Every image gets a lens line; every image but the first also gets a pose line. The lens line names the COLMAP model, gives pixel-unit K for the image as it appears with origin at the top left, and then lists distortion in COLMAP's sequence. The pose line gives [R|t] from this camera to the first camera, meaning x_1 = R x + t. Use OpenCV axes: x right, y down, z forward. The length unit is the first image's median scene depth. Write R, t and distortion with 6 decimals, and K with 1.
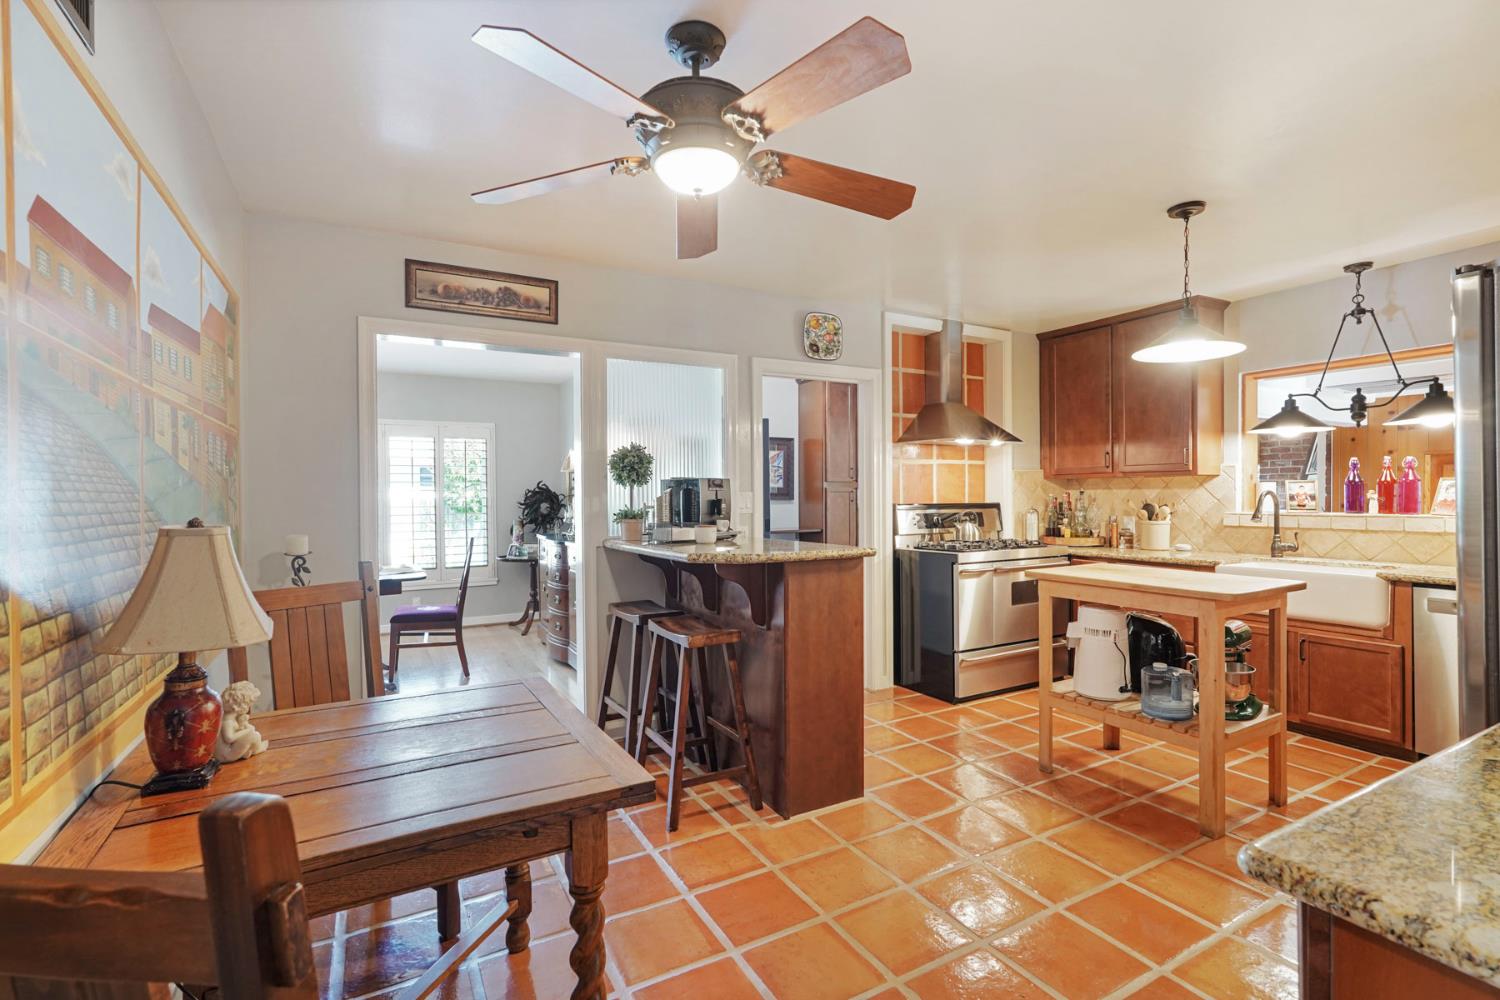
lens RADIAL K [[679.5, 0, 745.7], [0, 679.5, 500.2], [0, 0, 1]] dist [-0.012076, 0.006951]
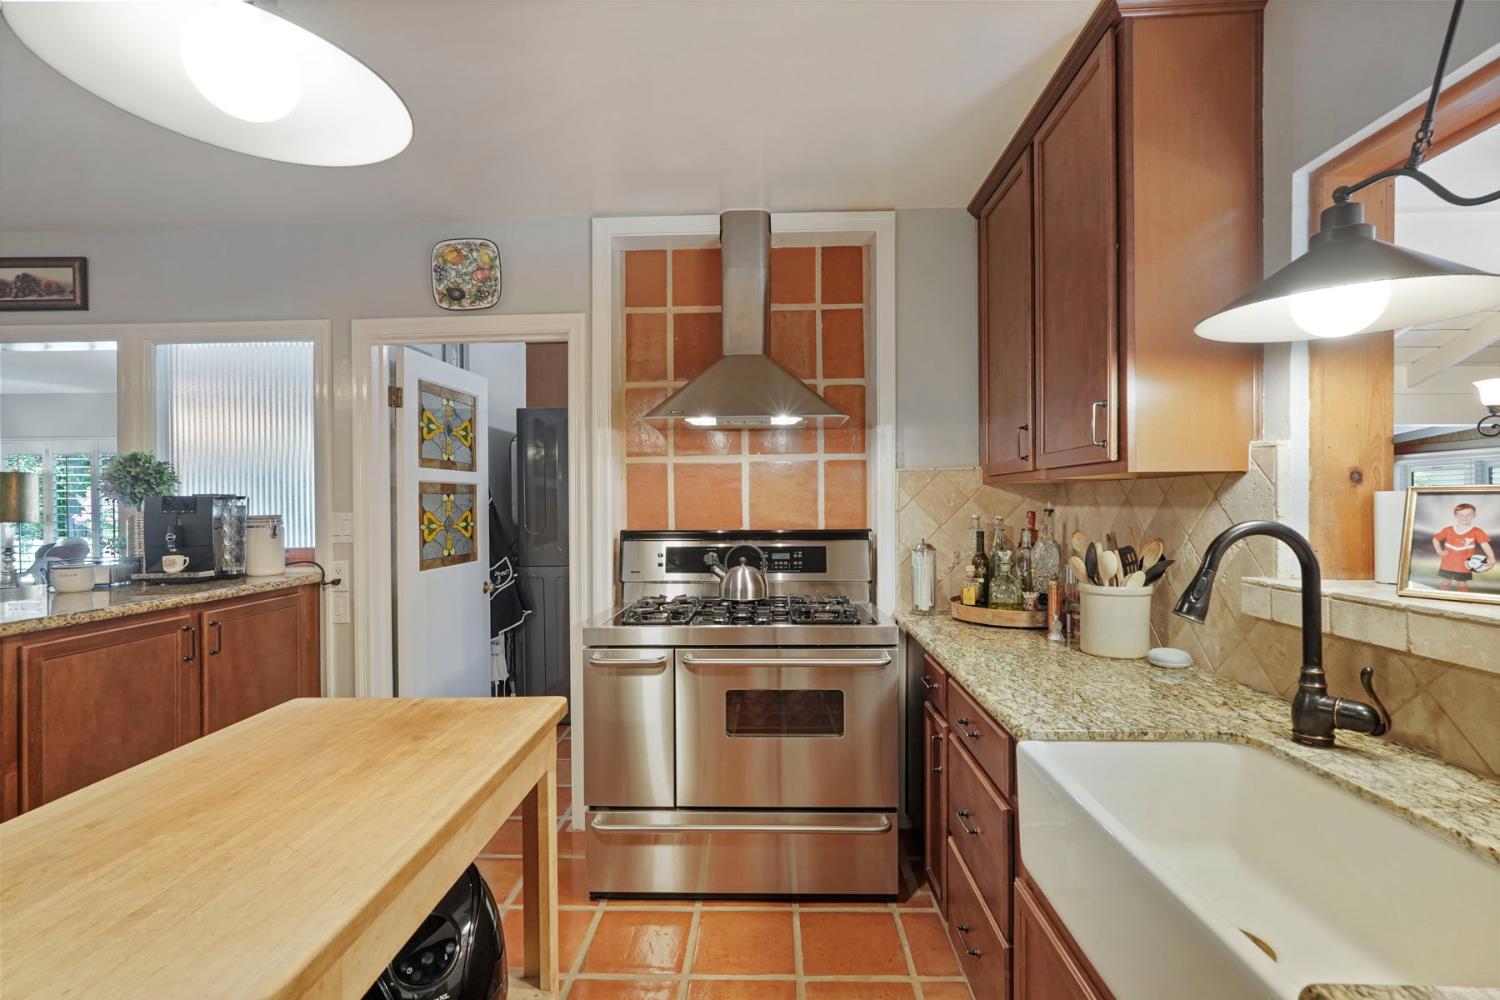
lens RADIAL K [[679.5, 0, 746.5], [0, 679.5, 499.6], [0, 0, 1]] dist [-0.012076, 0.006951]
pose [[0.860613, -0.001225, -0.509258, 0.677502], [-0.000757, 0.999993, -0.003685, -0.021670], [0.509259, 0.003557, 0.860606, 0.573848]]
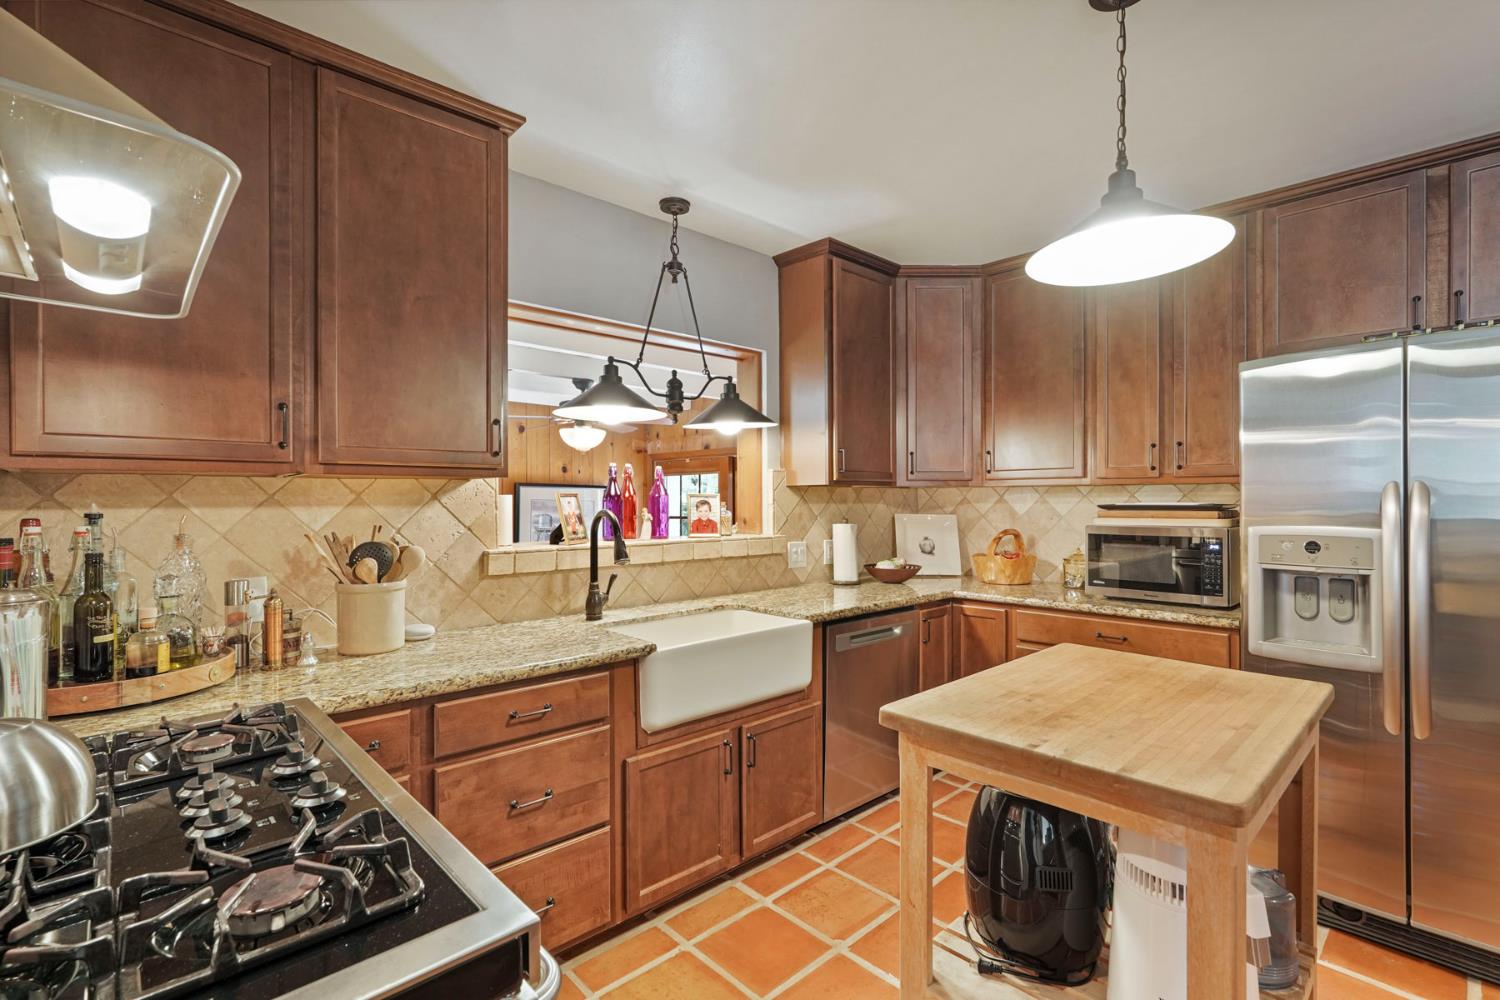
lens RADIAL K [[679.5, 0, 745.6], [0, 679.5, 508.7], [0, 0, 1]] dist [-0.012076, 0.006951]
pose [[-0.234262, -0.000524, 0.972173, 0.148427], [0.015074, 0.999878, 0.004172, -0.014619], [-0.972057, 0.015632, -0.234226, 0.948986]]
